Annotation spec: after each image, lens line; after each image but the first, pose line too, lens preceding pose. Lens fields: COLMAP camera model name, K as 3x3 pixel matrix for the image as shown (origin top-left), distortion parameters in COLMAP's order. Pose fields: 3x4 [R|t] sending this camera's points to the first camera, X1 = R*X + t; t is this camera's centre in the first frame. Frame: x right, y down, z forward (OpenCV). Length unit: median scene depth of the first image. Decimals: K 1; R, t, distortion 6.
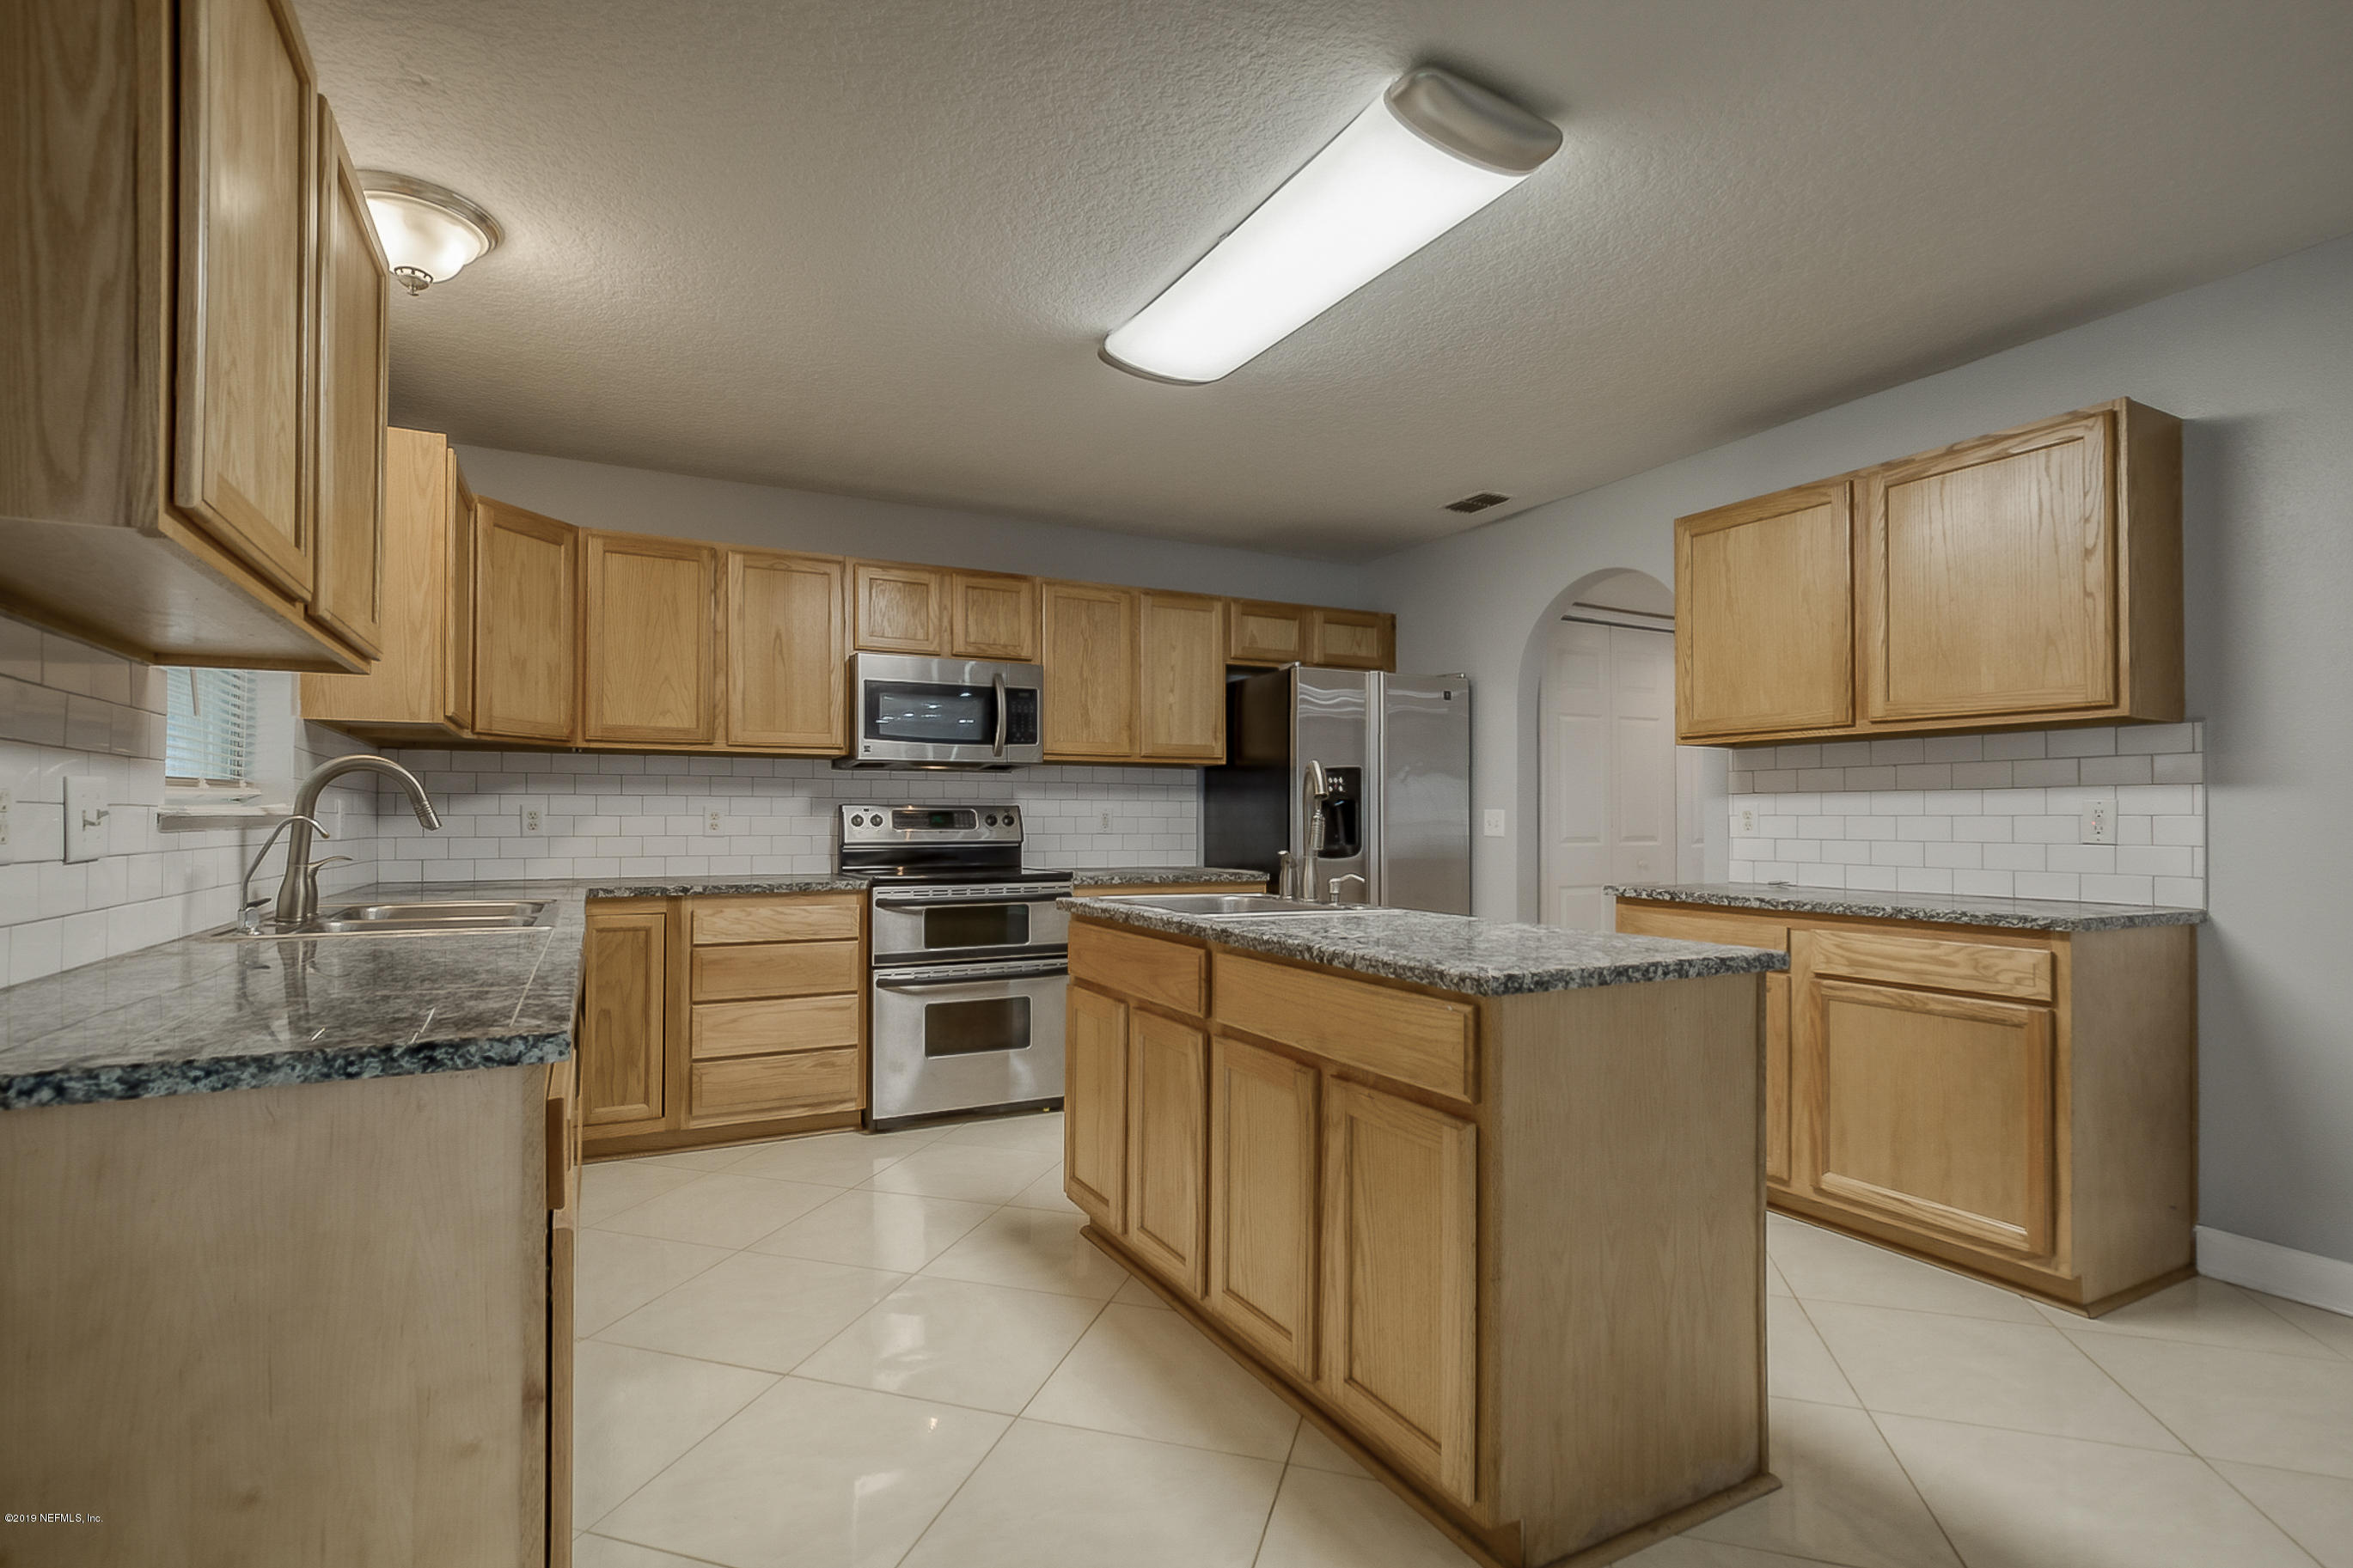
lens RADIAL K [[1095.1, 0, 1105.9], [0, 1095.1, 831.9], [0, 0, 1]] dist [-0.013976, 0.000246]
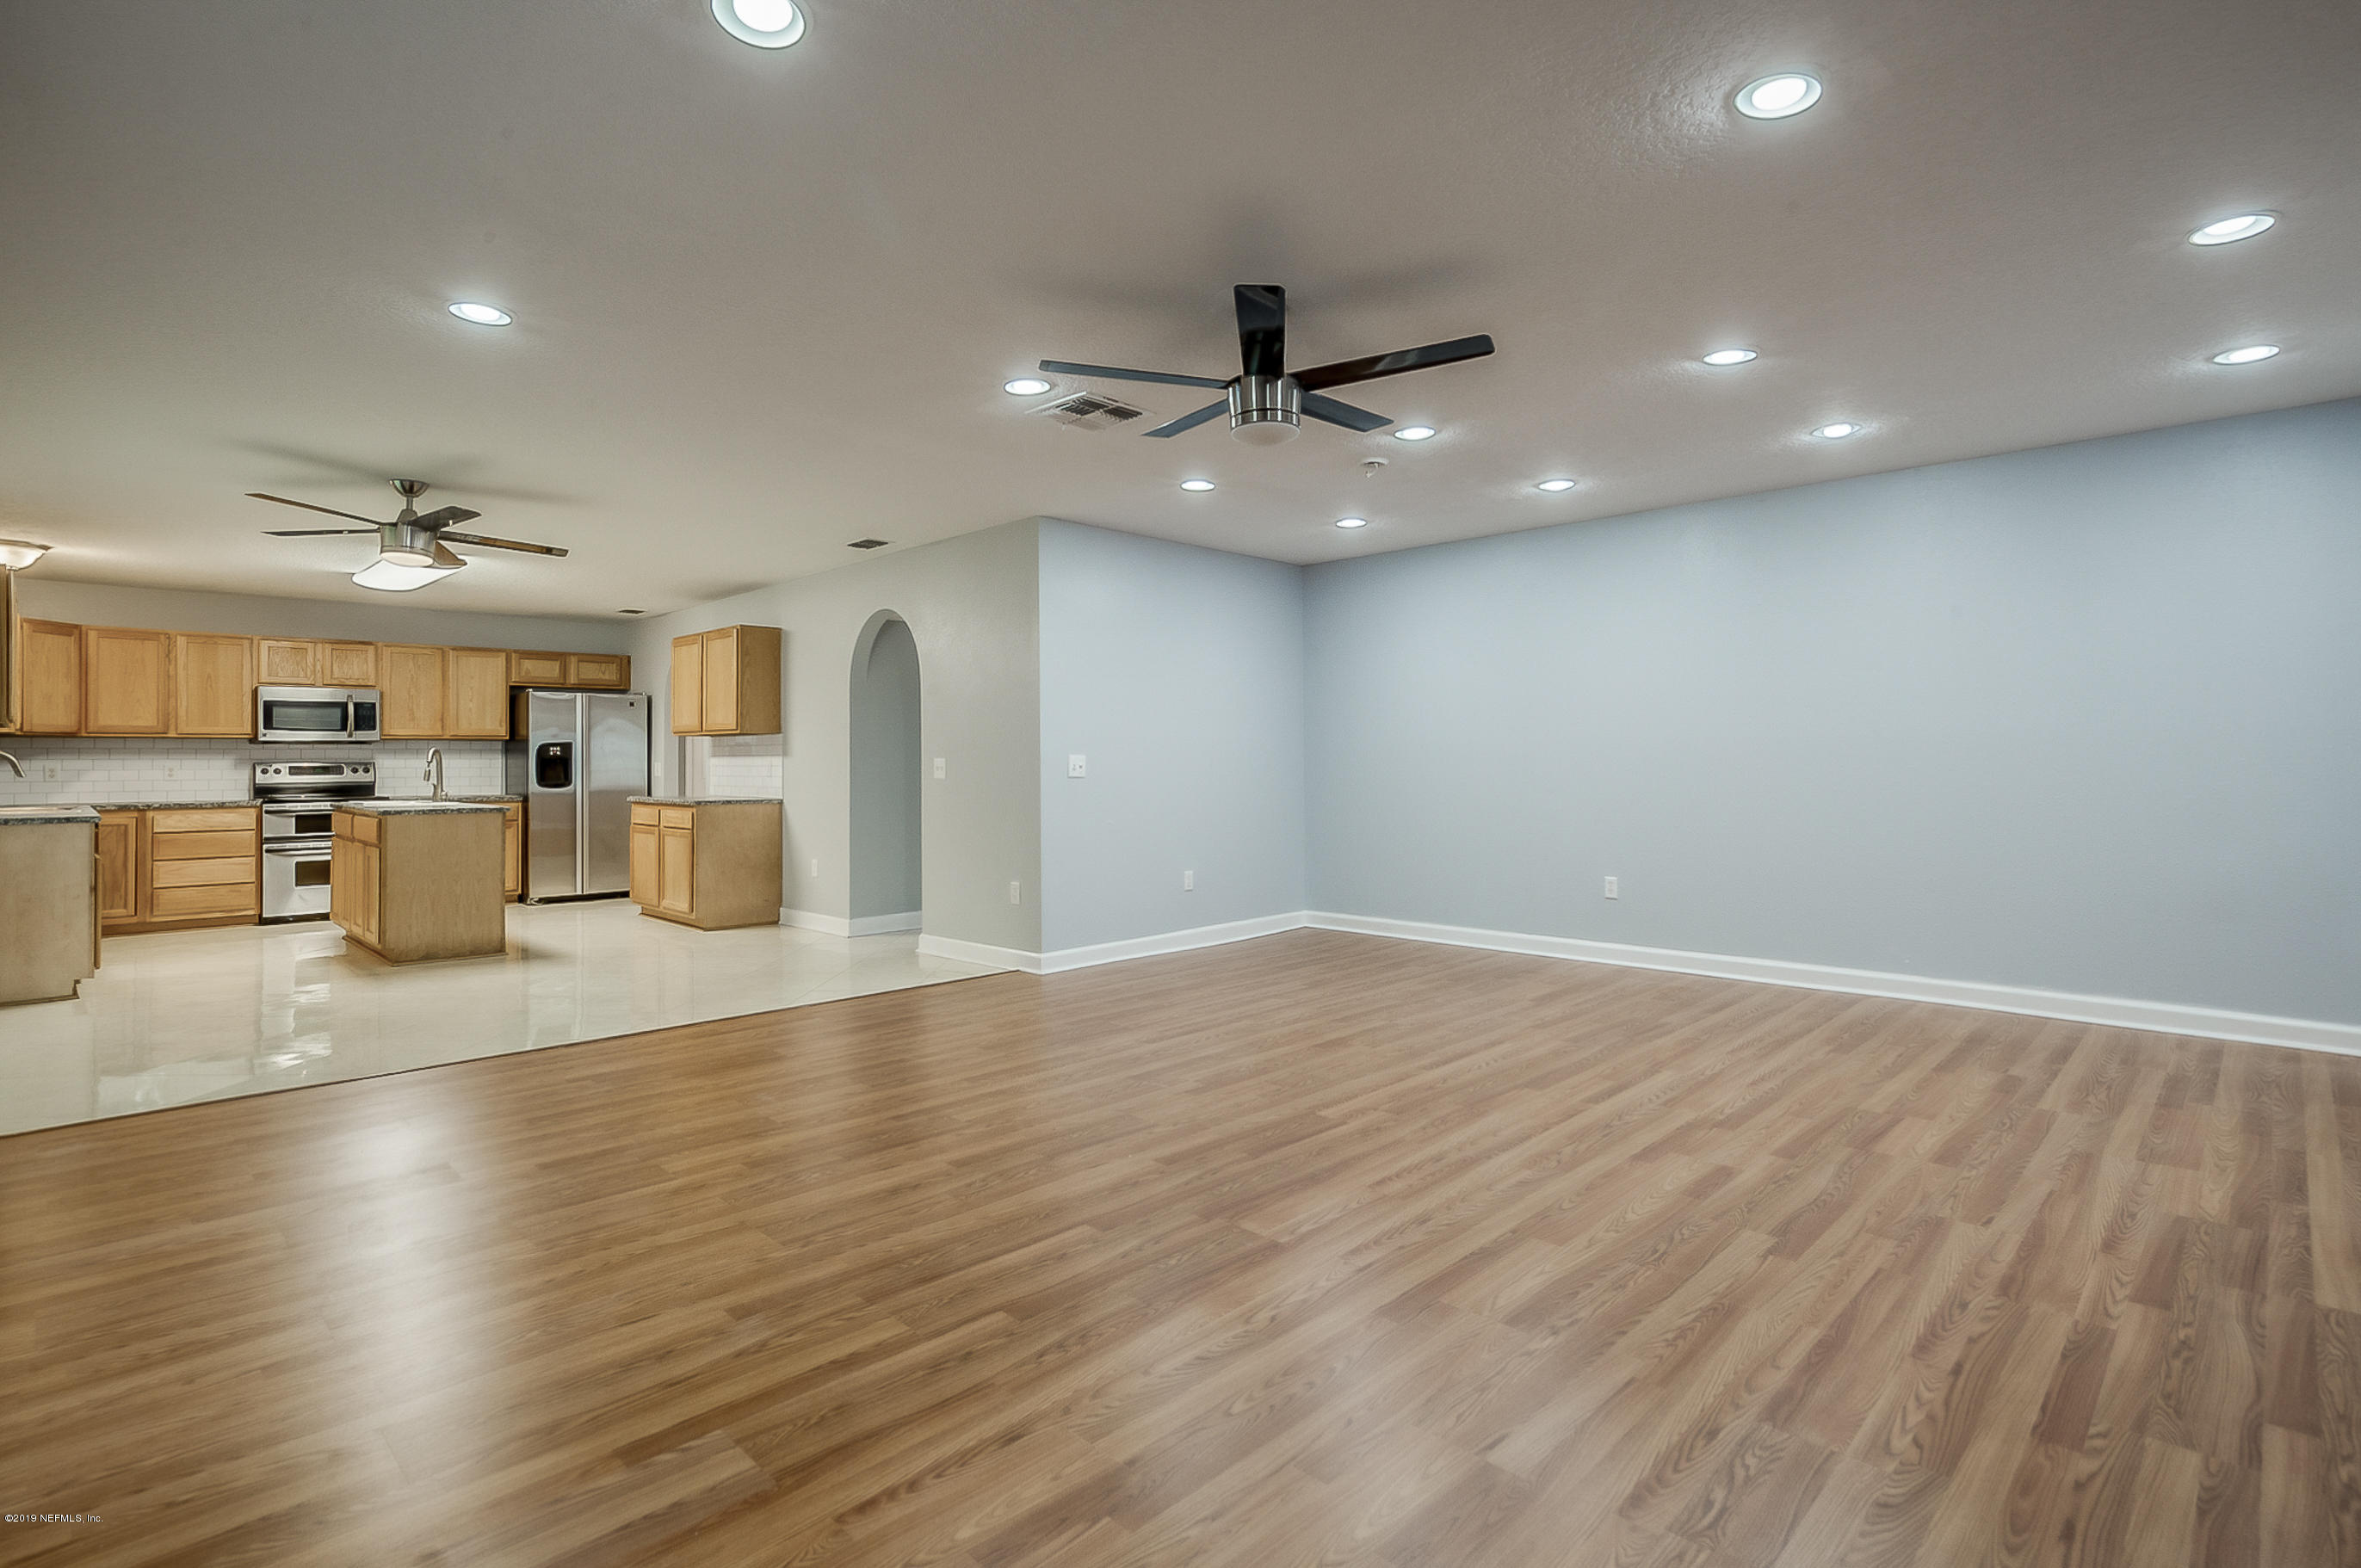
lens RADIAL K [[1143.7, 0, 1178.7], [0, 1143.7, 763.5], [0, 0, 1]] dist [-0.012080, 0.001570]
pose [[0.941699, -0.007983, 0.336362, 0.643616], [0.010485, 0.999929, -0.005625, 0.004220], [-0.336293, 0.008824, 0.941716, -1.478594]]
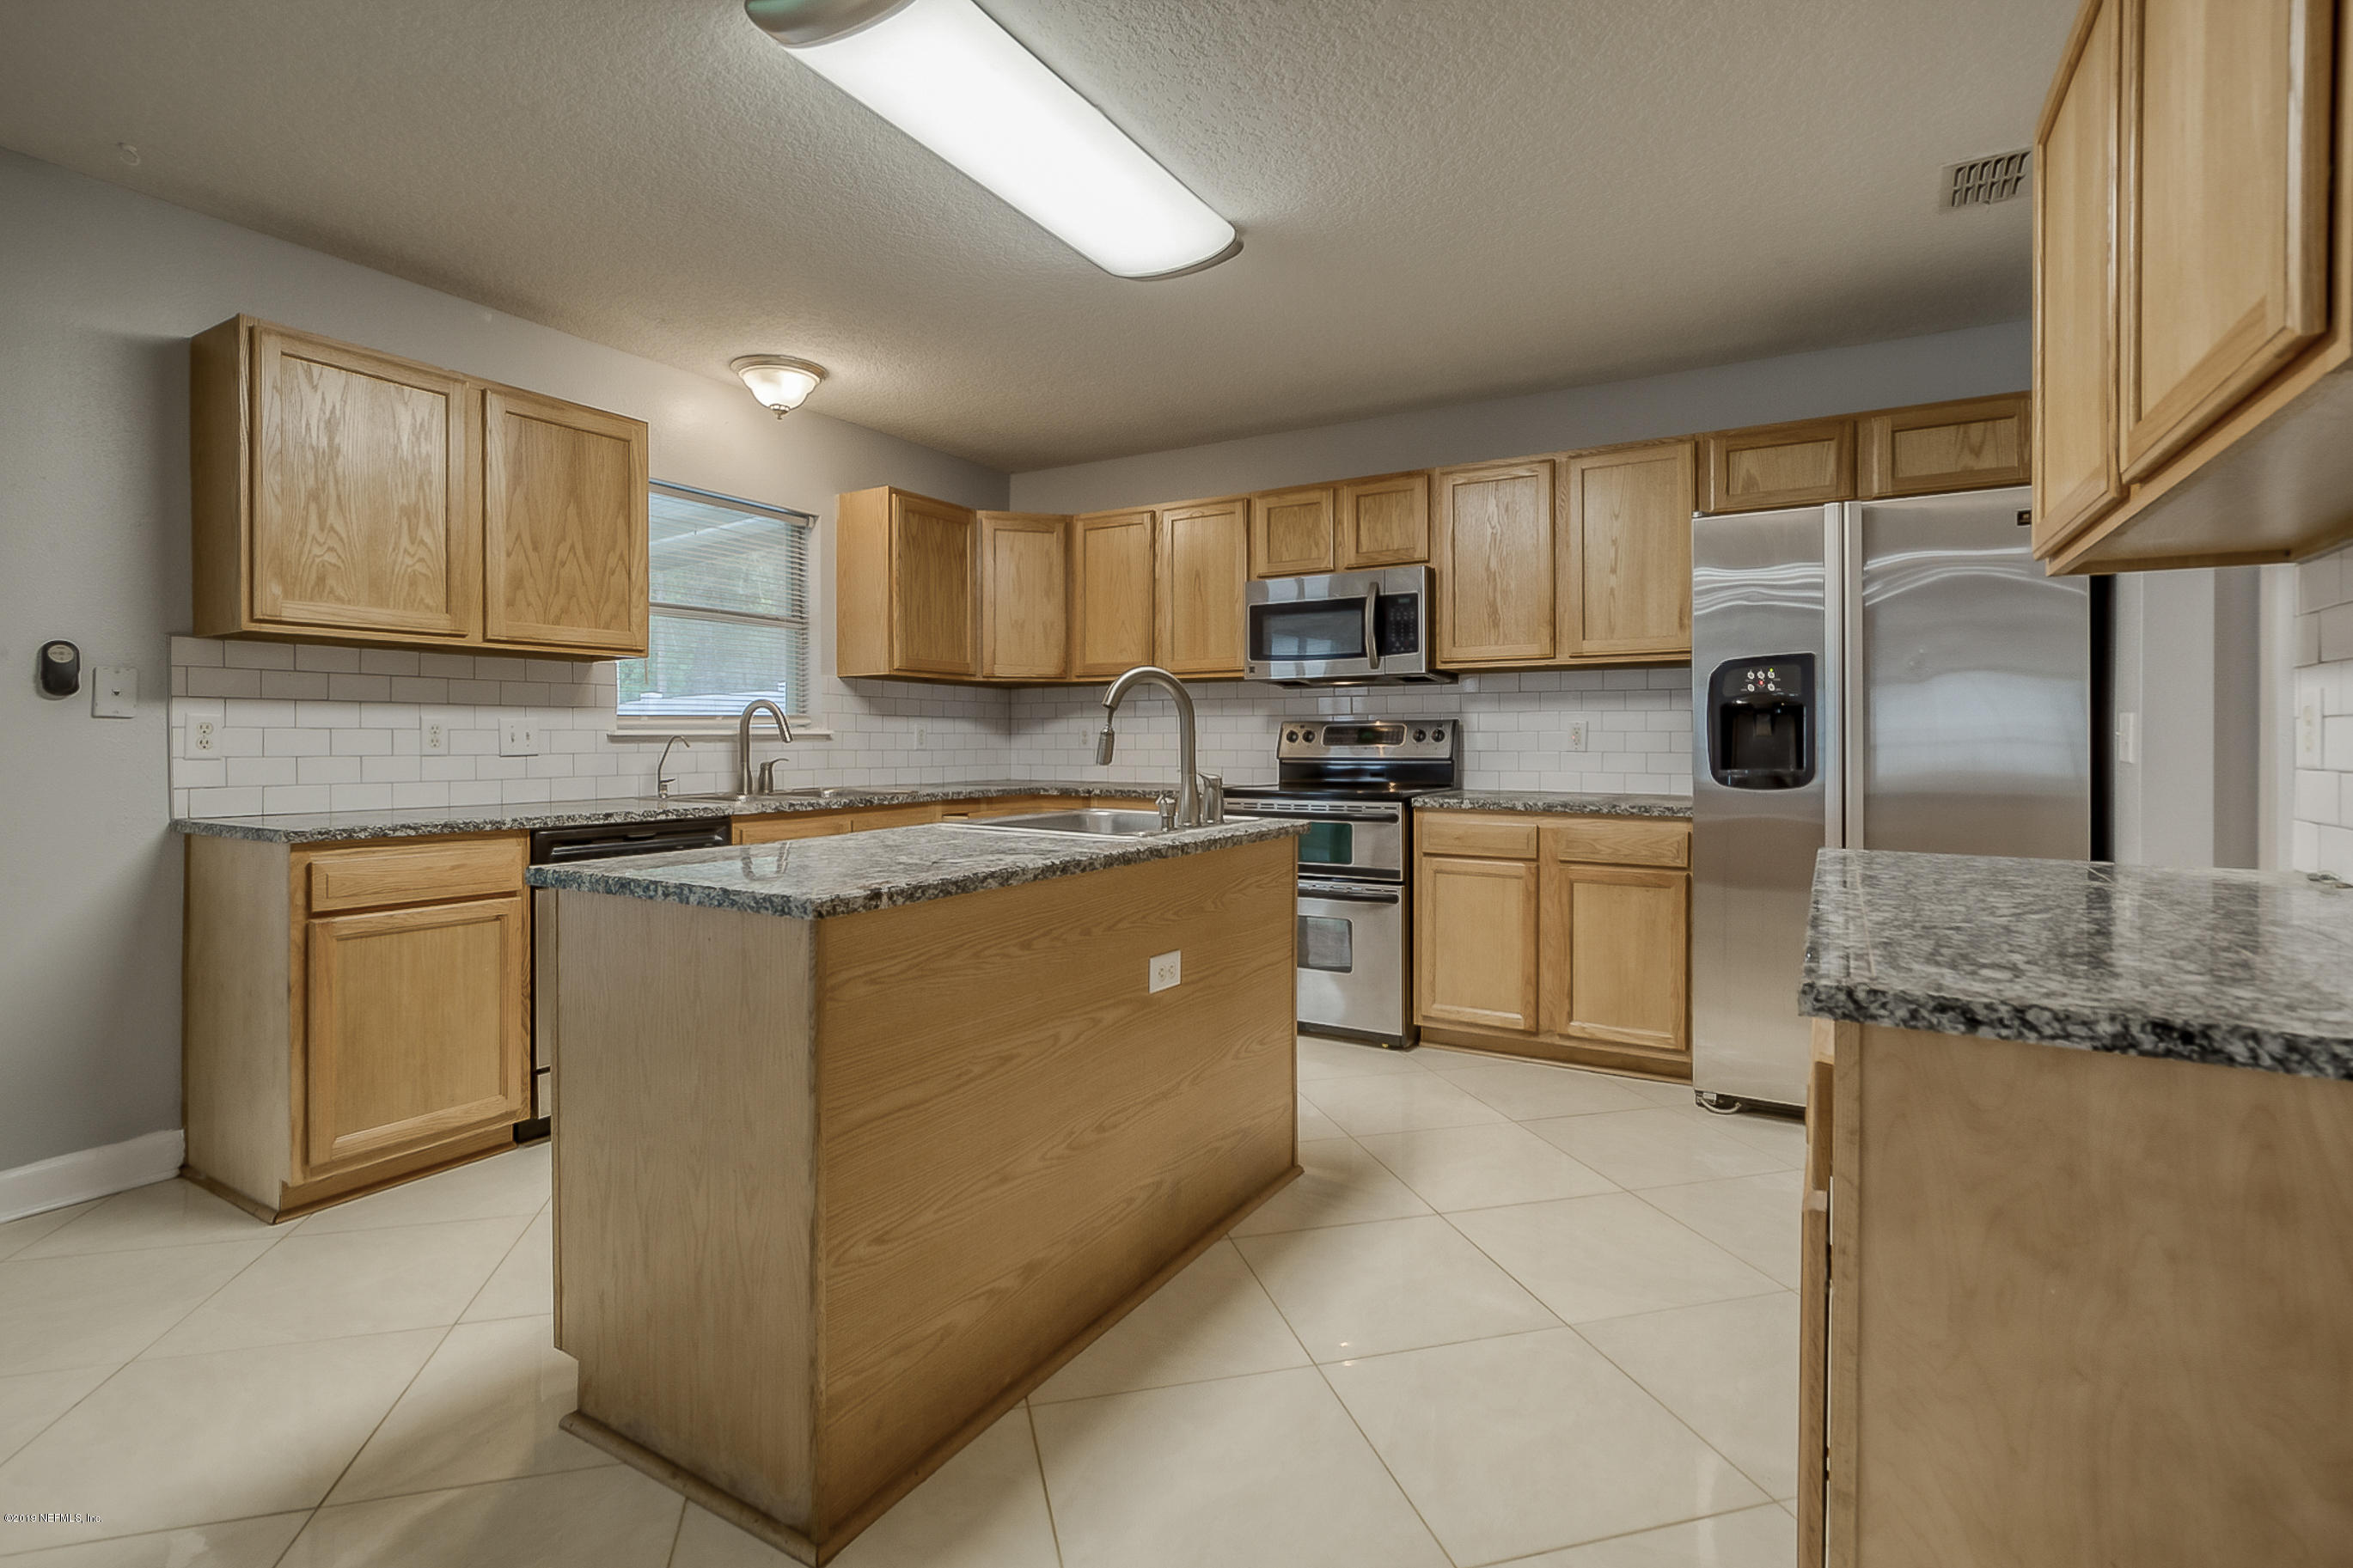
lens RADIAL K [[1100.5, 0, 1169.7], [0, 1100.5, 743.1], [0, 0, 1]] dist [-0.002796, 0.000120]
pose [[0.542120, 0.001547, -0.840300, 0.650740], [-0.004964, 0.999987, -0.001362, -0.002078], [0.840286, 0.004909, 0.542120, 0.350259]]
